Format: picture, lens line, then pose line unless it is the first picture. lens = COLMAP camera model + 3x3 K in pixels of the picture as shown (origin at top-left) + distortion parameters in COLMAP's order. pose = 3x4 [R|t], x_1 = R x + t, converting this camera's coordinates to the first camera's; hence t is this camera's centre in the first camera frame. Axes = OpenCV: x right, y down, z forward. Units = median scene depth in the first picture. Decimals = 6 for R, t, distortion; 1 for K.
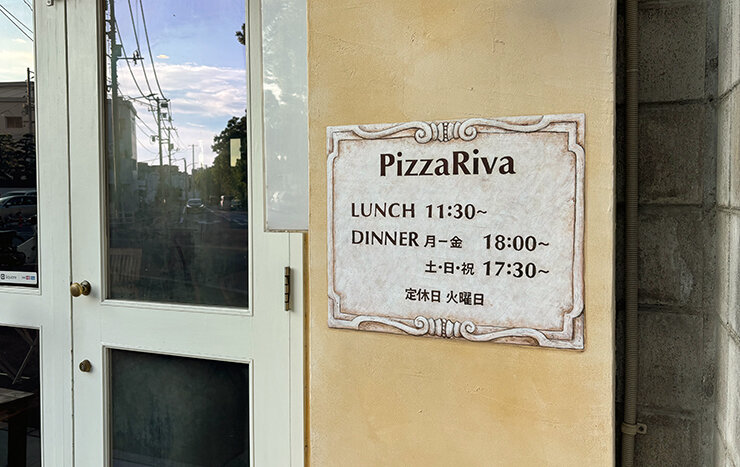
lens RADIAL K [[655.0, 0, 330.5], [0, 655.0, 212.3], [0, 0, 1]] dist [0.030675, -0.057713]
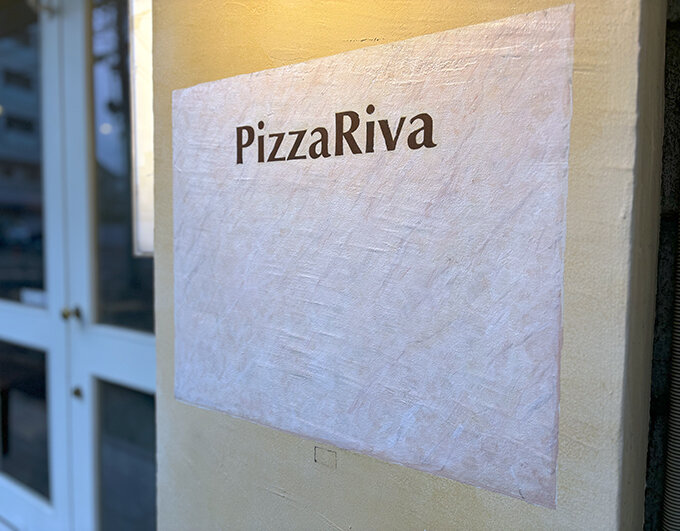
lens RADIAL K [[553.2, 0, 334.2], [0, 553.2, 274.0], [0, 0, 1]] dist [0.041380, -0.039514]
pose [[0.979717, 0.028647, -0.198327, 0.277234], [-0.018264, 0.998375, 0.053985, 0.016831], [0.199552, -0.049268, 0.978648, 0.527642]]
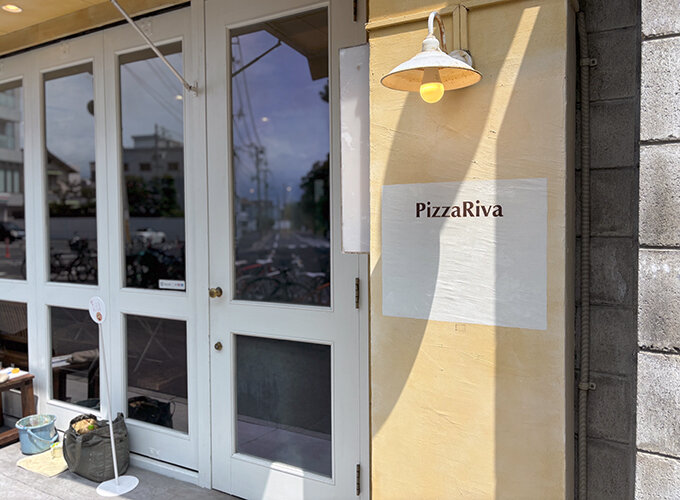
lens RADIAL K [[552.4, 0, 331.3], [0, 552.4, 240.3], [0, 0, 1]] dist [0.004865, -0.018485]
pose [[0.992805, 0.001964, -0.119725, 0.034054], [-0.001568, 0.999993, 0.003407, -0.005694], [0.119731, -0.003195, 0.992801, -0.322619]]
